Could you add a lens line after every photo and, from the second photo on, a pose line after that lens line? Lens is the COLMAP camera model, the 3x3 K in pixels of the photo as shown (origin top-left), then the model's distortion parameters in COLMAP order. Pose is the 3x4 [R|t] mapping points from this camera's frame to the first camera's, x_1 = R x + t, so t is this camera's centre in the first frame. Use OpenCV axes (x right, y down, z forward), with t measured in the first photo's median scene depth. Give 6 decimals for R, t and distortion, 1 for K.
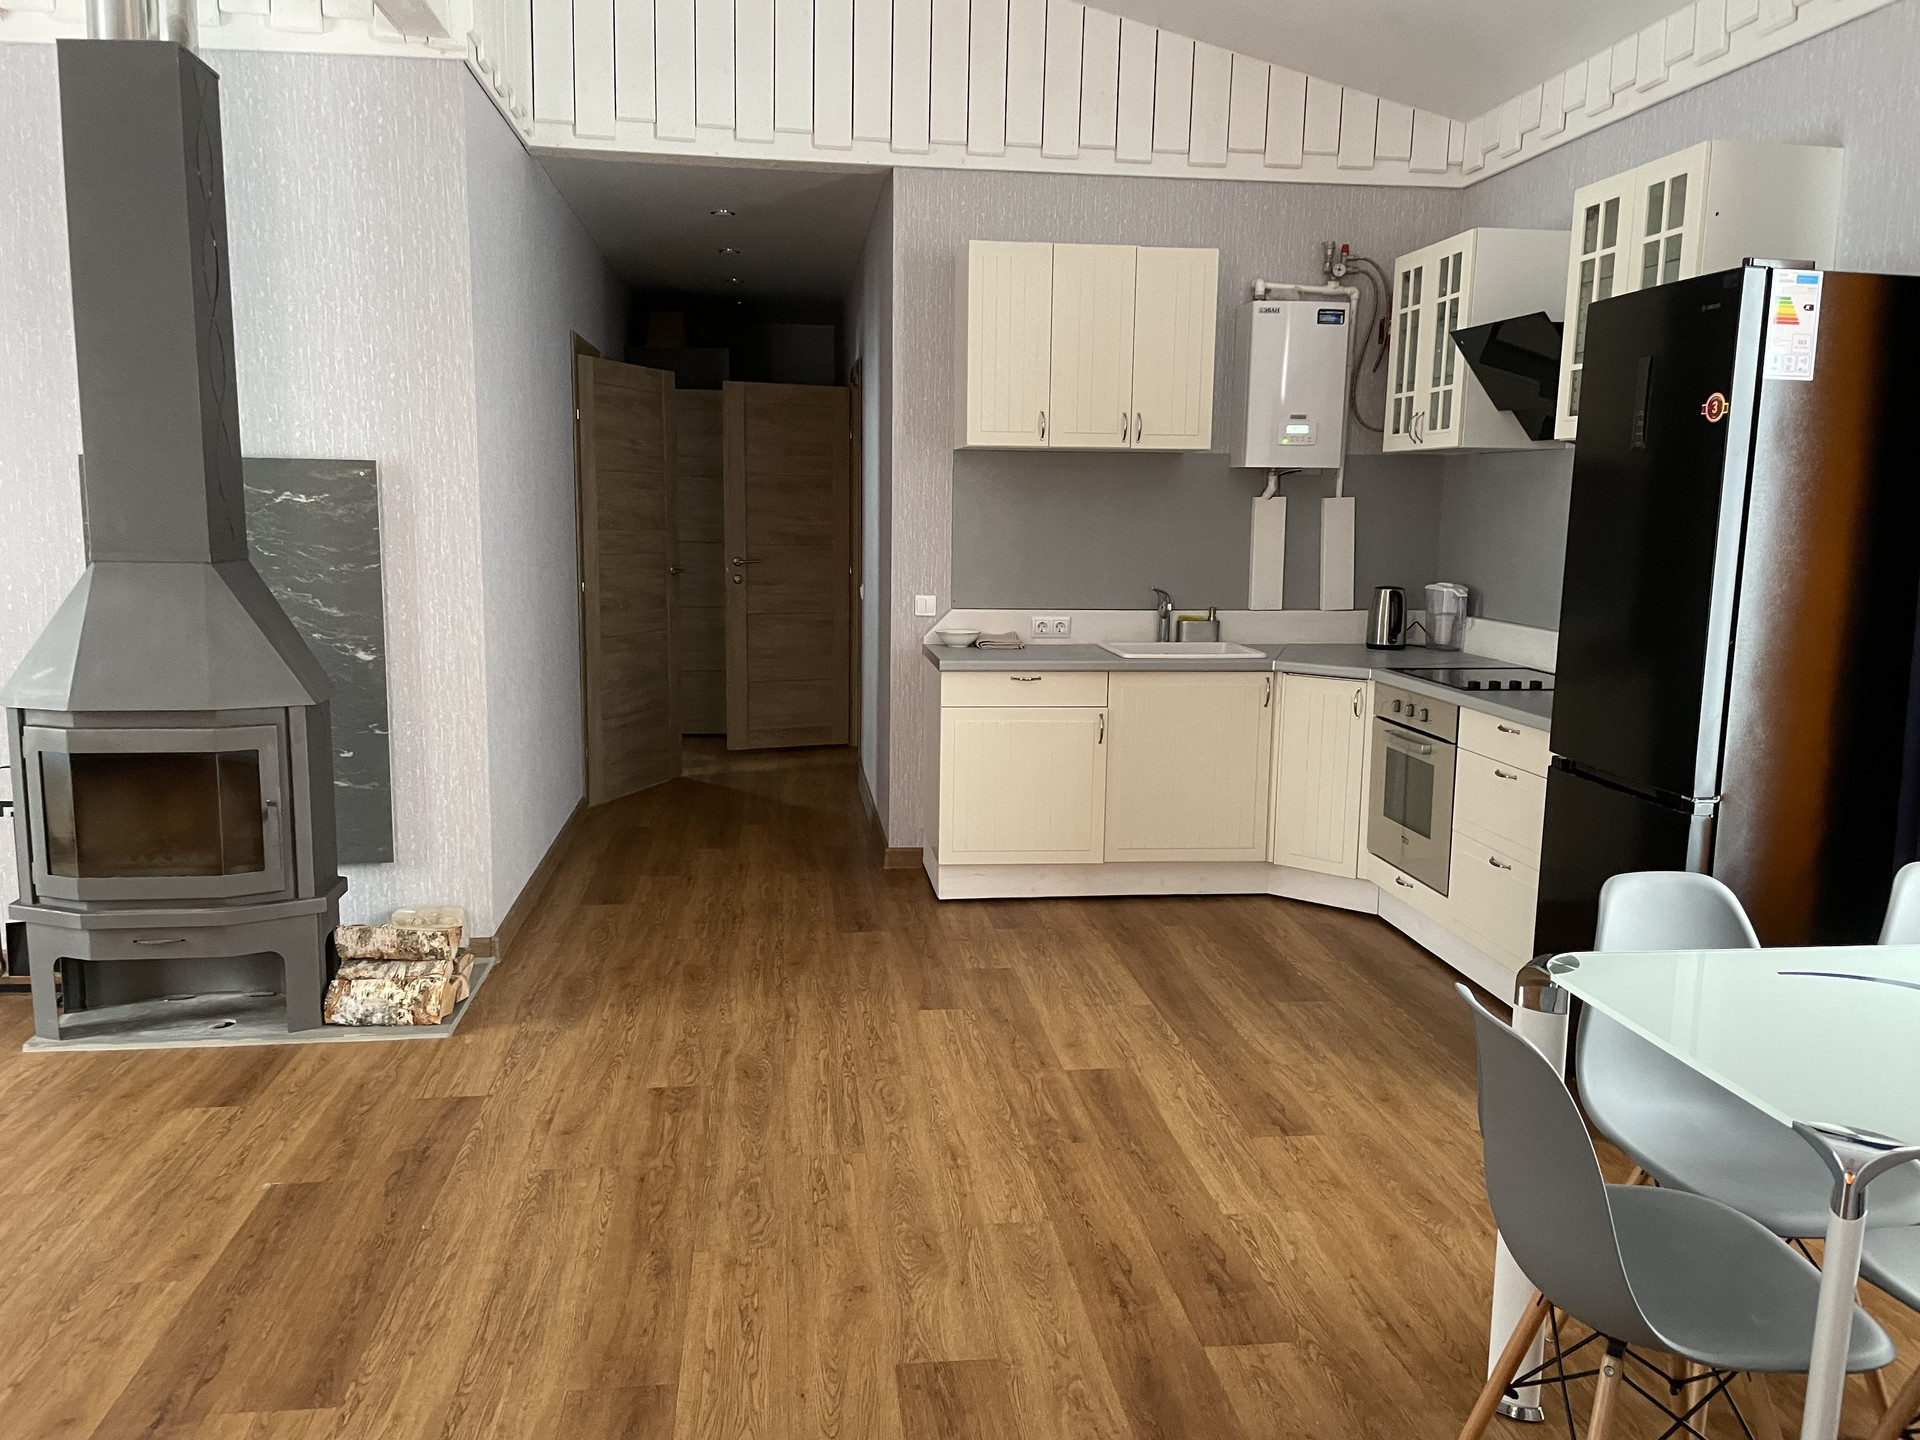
lens RADIAL K [[1444.6, 0, 962.9], [0, 1444.6, 713.5], [0, 0, 1]] dist [0.078132, -0.105952]
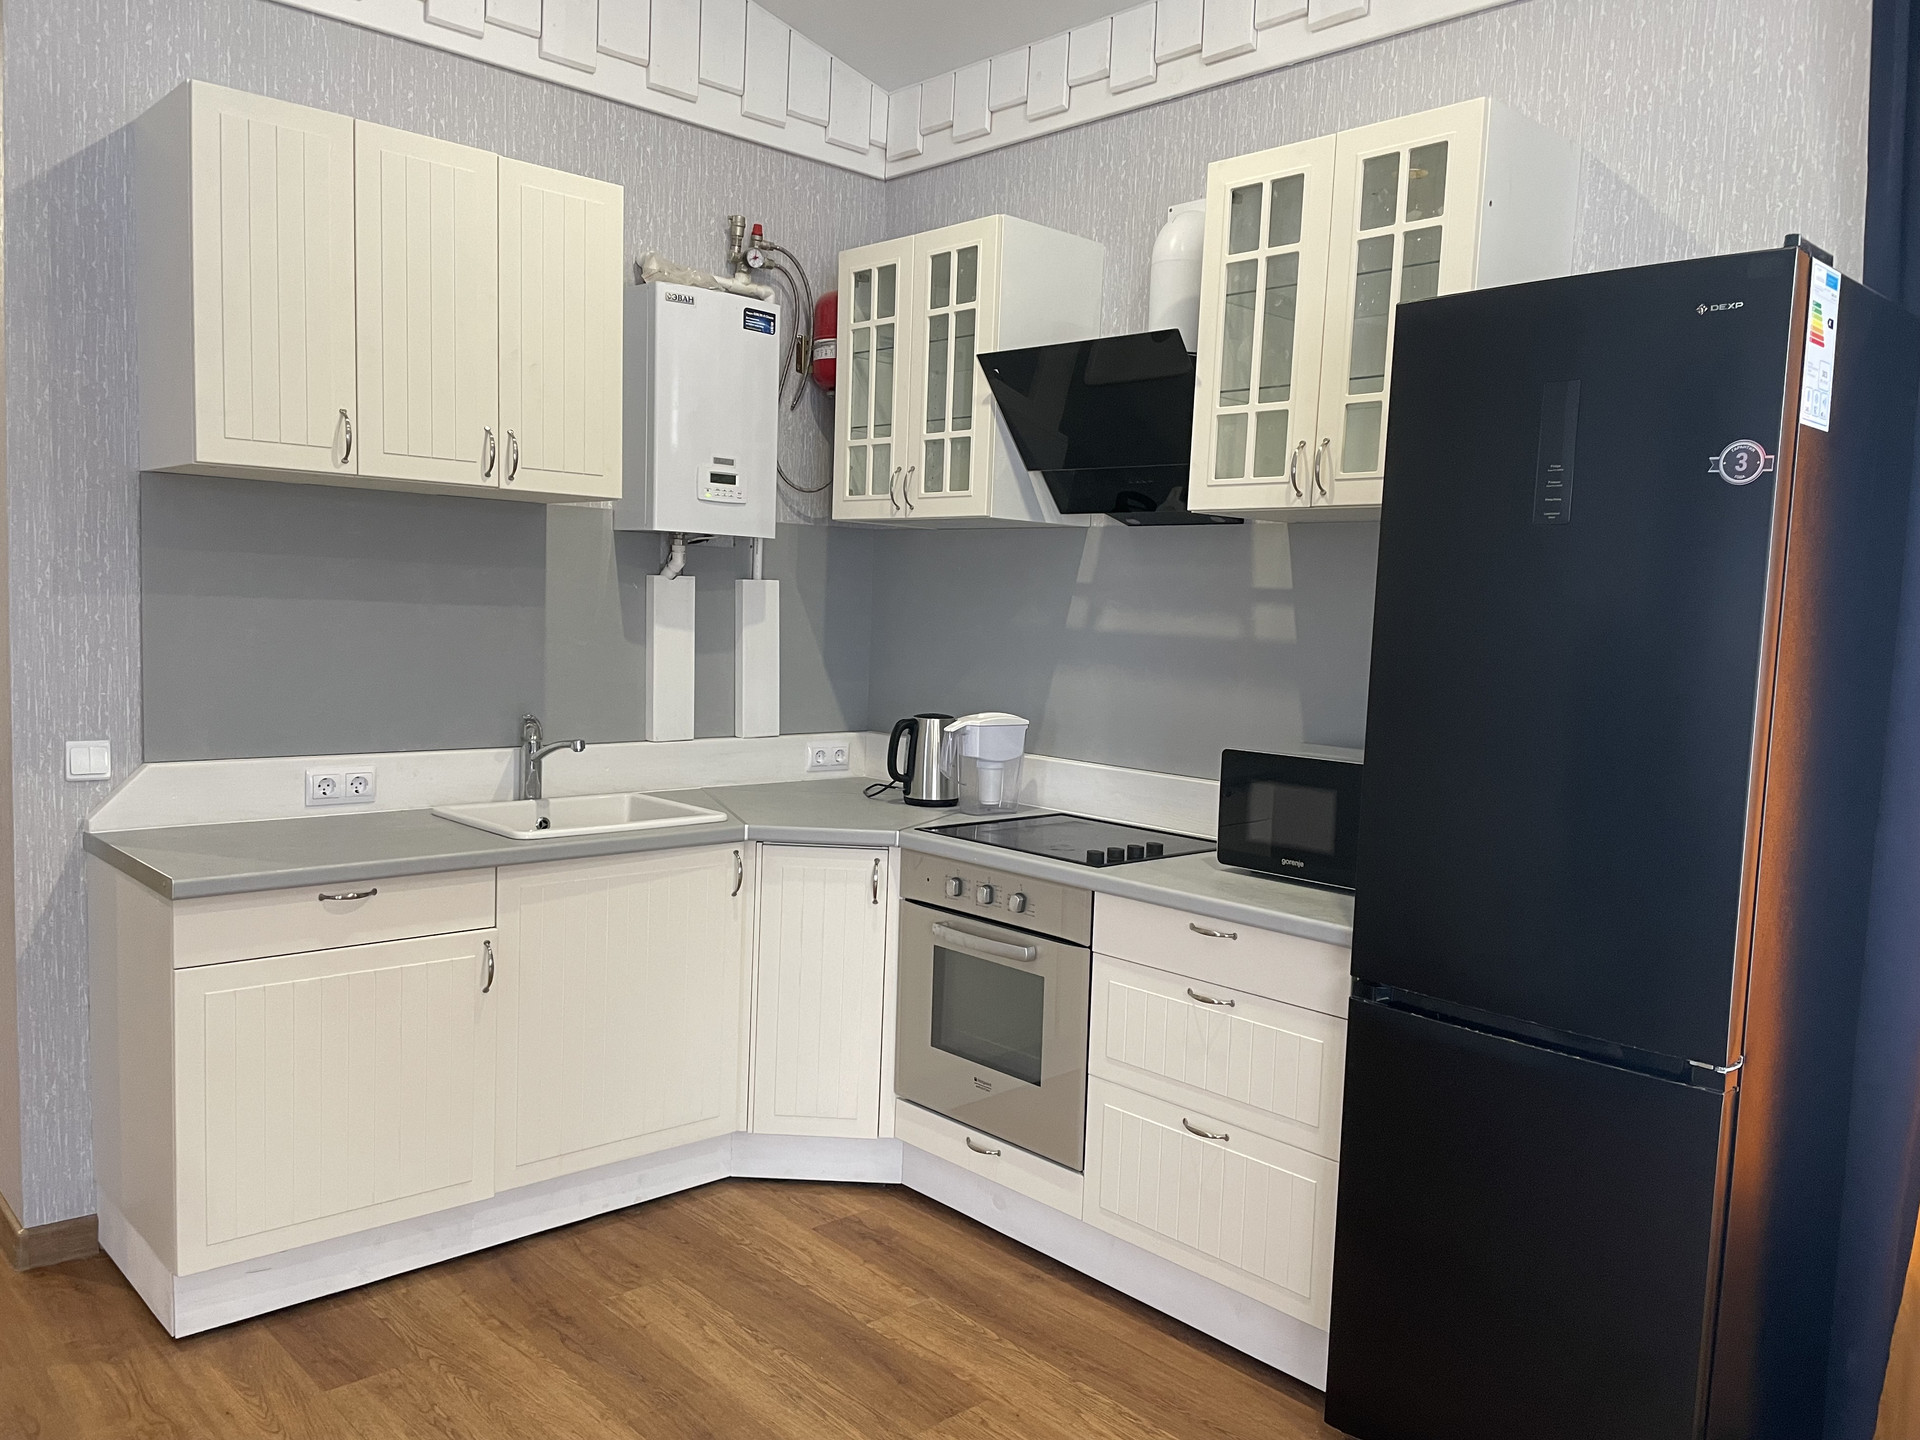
lens RADIAL K [[1444.6, 0, 957.3], [0, 1444.6, 732.7], [0, 0, 1]] dist [0.078132, -0.105952]
pose [[0.810442, -0.037747, 0.584602, -0.107075], [0.061264, 0.997911, -0.020498, -0.071722], [-0.582607, 0.052428, 0.811061, 0.499672]]
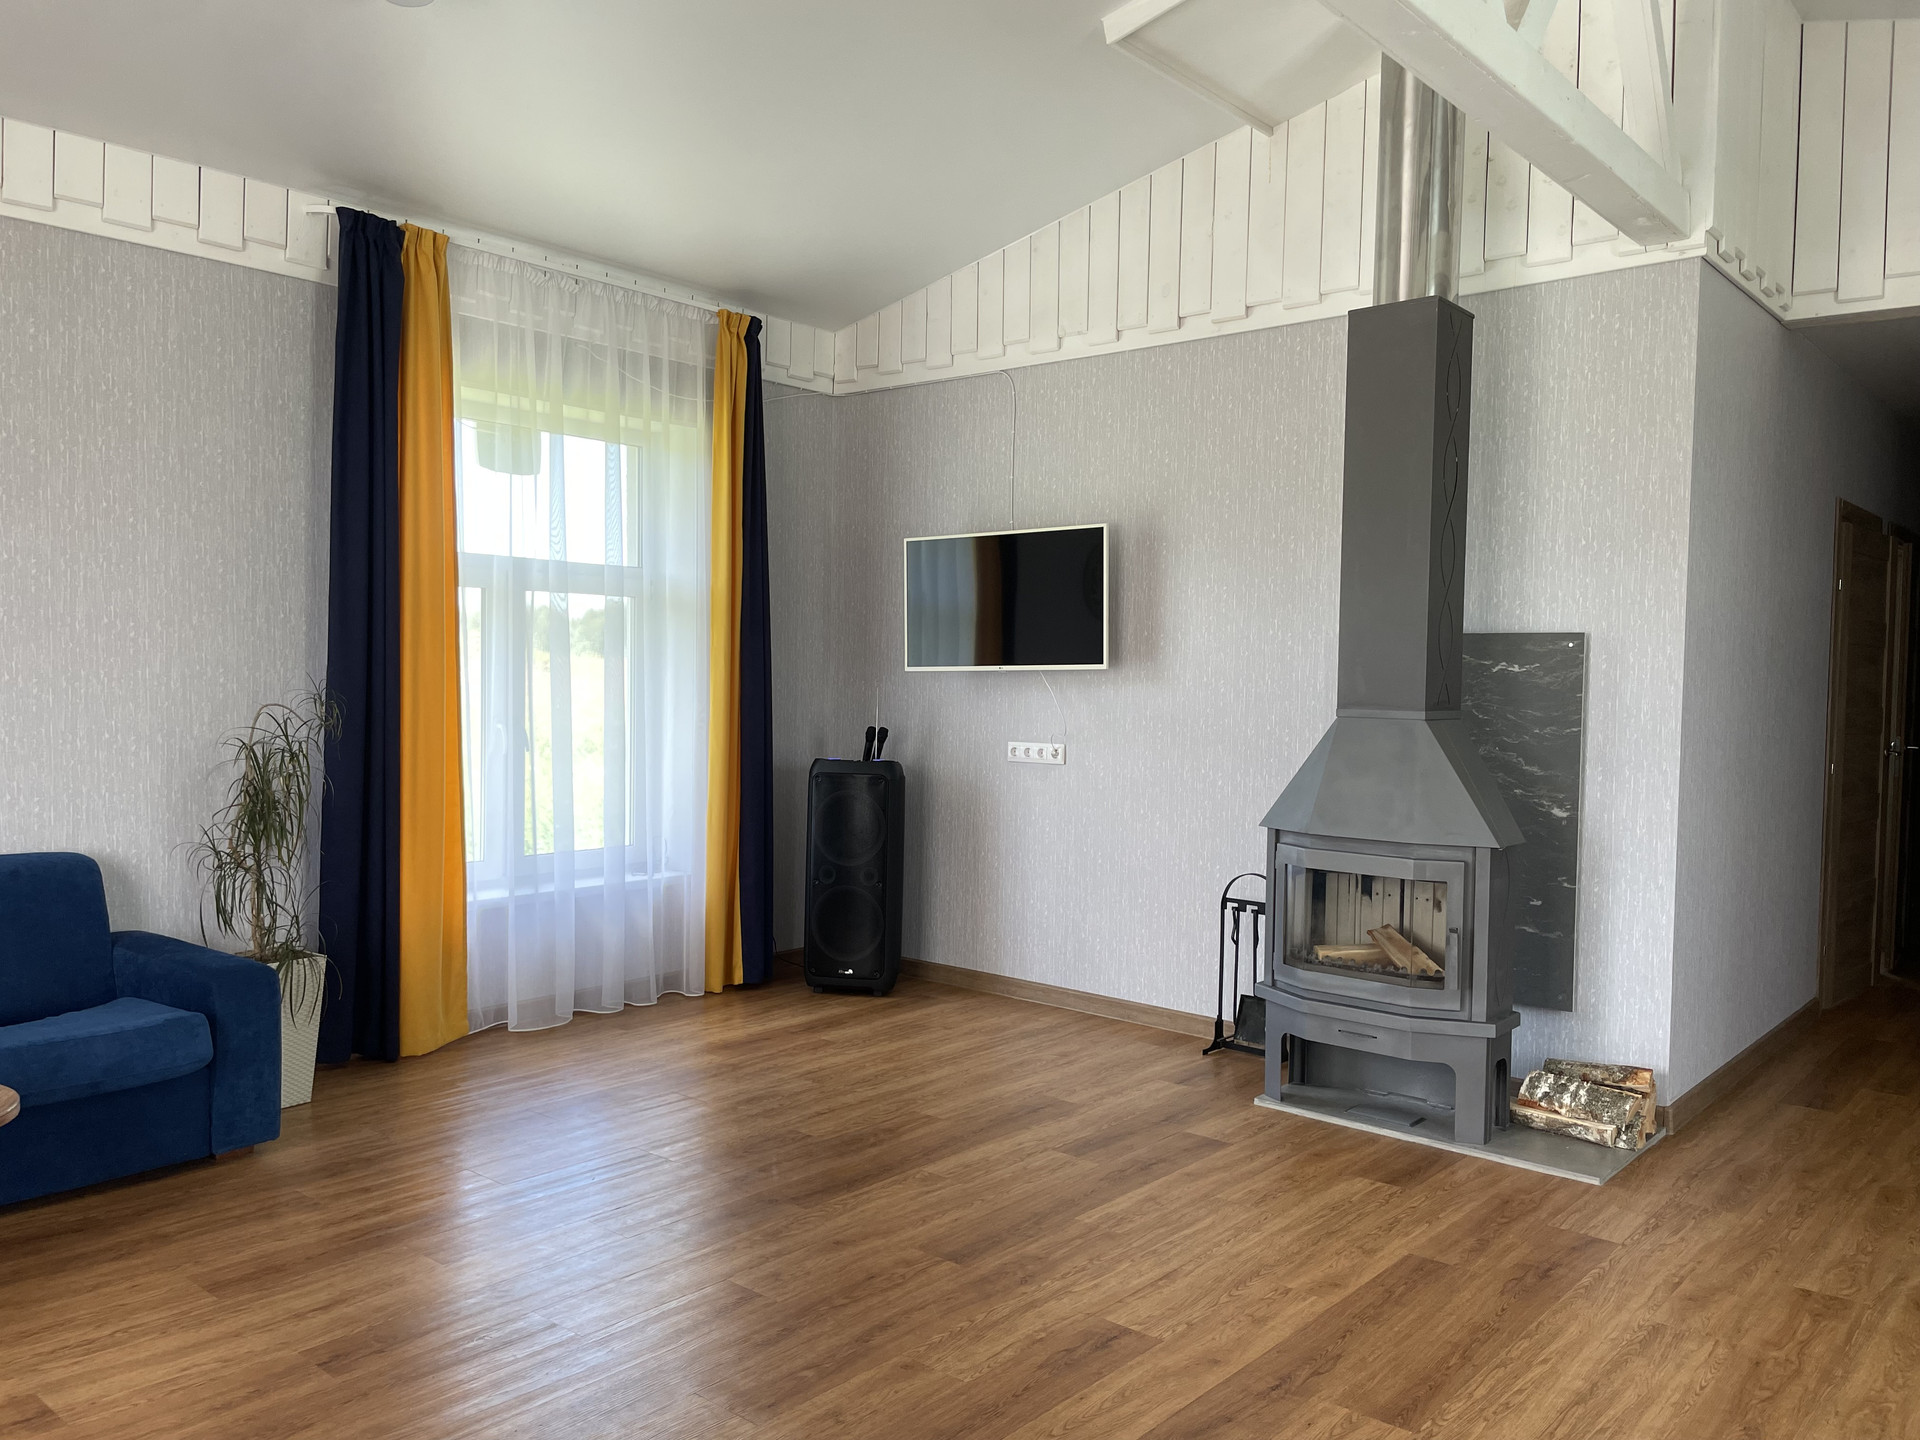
lens RADIAL K [[1444.6, 0, 946.0], [0, 1444.6, 737.1], [0, 0, 1]] dist [0.078132, -0.105952]
pose [[0.664243, 0.029639, -0.746929, 0.092297], [-0.116084, 0.991182, -0.063902, 0.026824], [0.738448, 0.129153, 0.661827, -0.052908]]
